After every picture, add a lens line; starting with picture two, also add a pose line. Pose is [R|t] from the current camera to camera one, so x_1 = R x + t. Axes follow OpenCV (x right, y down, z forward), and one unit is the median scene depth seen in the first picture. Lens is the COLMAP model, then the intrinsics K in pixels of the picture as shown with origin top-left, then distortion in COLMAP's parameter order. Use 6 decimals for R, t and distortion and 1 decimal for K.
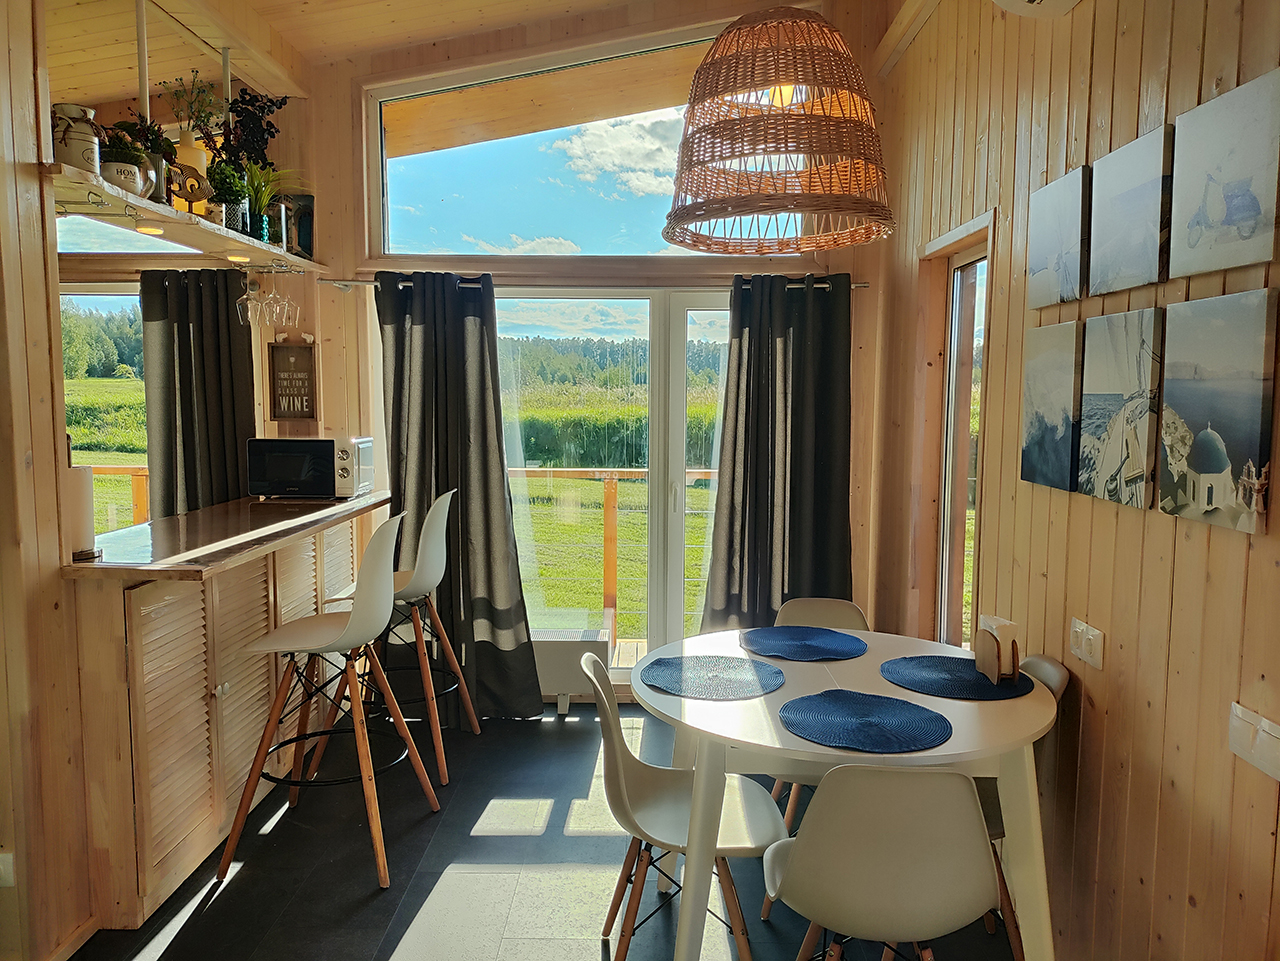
lens RADIAL K [[938.7, 0, 629.8], [0, 938.7, 475.5], [0, 0, 1]] dist [0.091920, -0.145186]
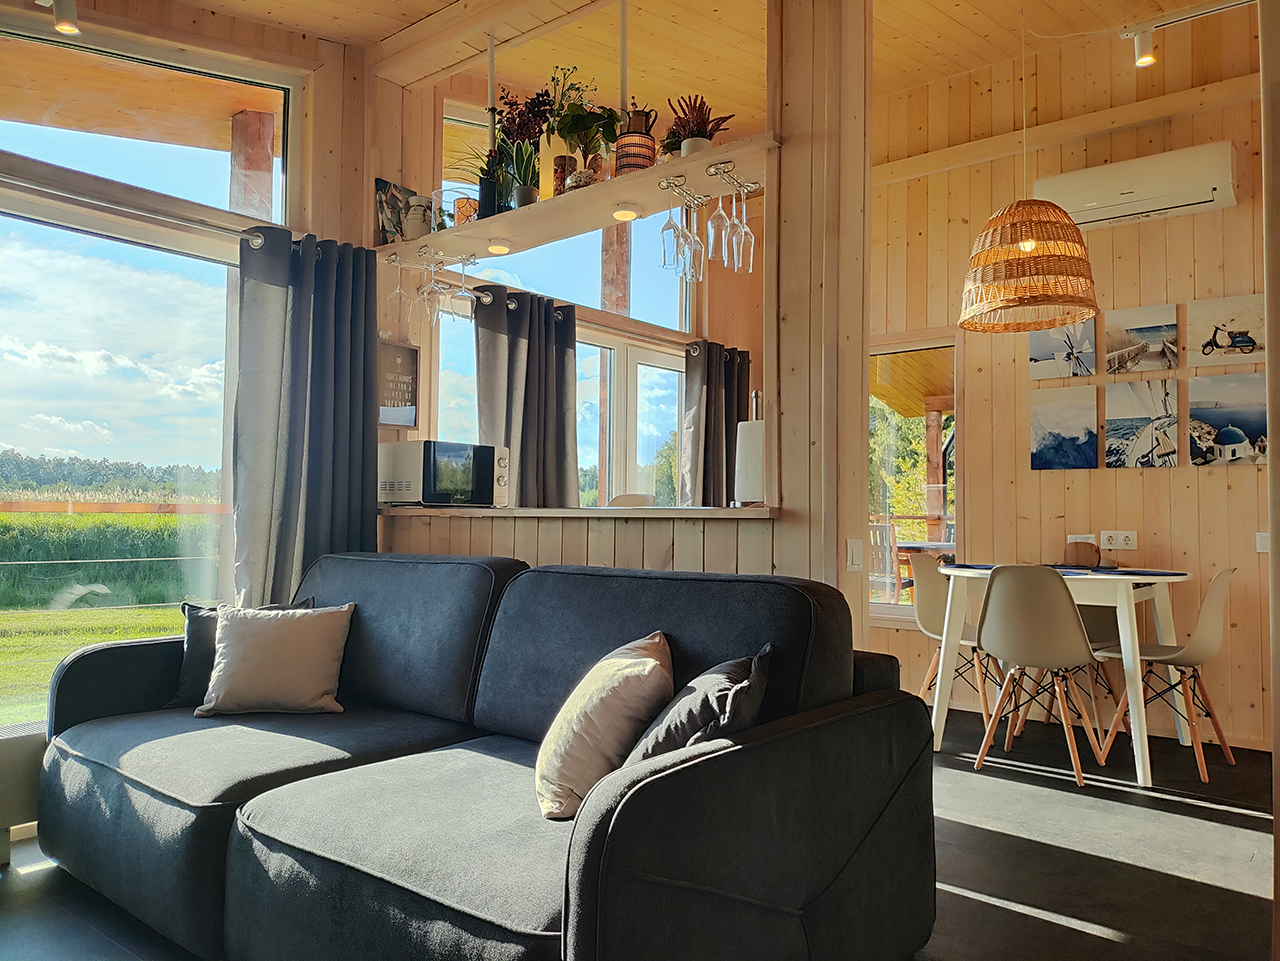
lens RADIAL K [[941.1, 0, 640.0], [0, 941.1, 480.5], [0, 0, 1]] dist [-0.010850, -0.009141]
pose [[0.615275, 0.030037, 0.787740, -2.139405], [0.065020, 0.993935, -0.088685, 0.196335], [-0.785627, 0.105784, 0.609590, 0.690339]]
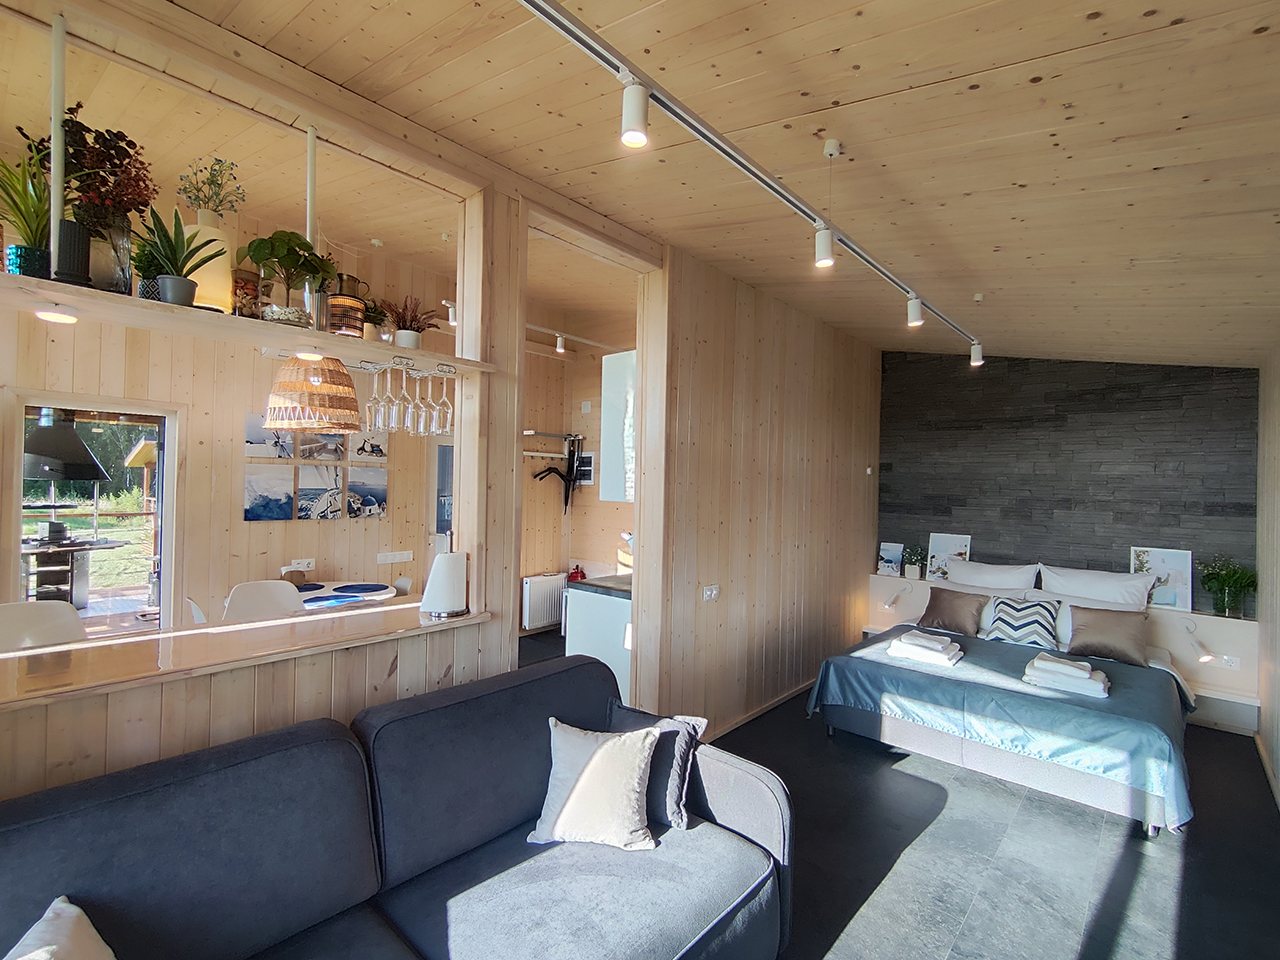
lens RADIAL K [[591.9, 0, 635.4], [0, 591.9, 477.6], [0, 0, 1]] dist [0.006046, 0.000433]
pose [[-0.757914, -0.014673, 0.652189, -2.058812], [0.032752, 0.997630, 0.060507, -0.251207], [-0.651532, 0.067219, -0.755638, 2.160547]]
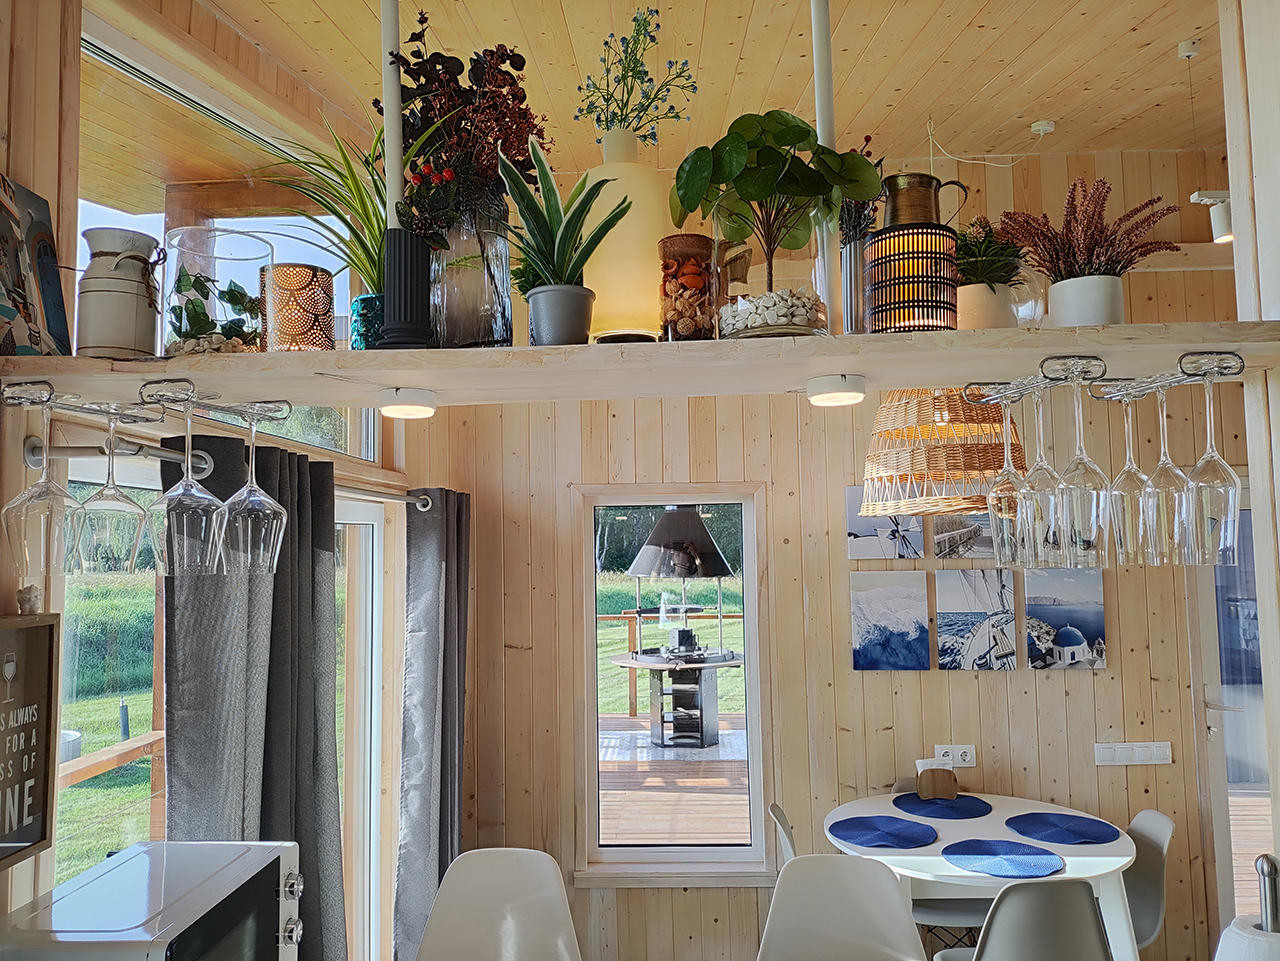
lens RADIAL K [[938.7, 0, 629.8], [0, 938.7, 475.5], [0, 0, 1]] dist [0.091920, -0.145186]
pose [[0.015064, 0.067291, 0.997620, -1.593203], [0.105248, 0.992084, -0.068507, -0.339257], [-0.994332, 0.106029, 0.007862, 1.864426]]
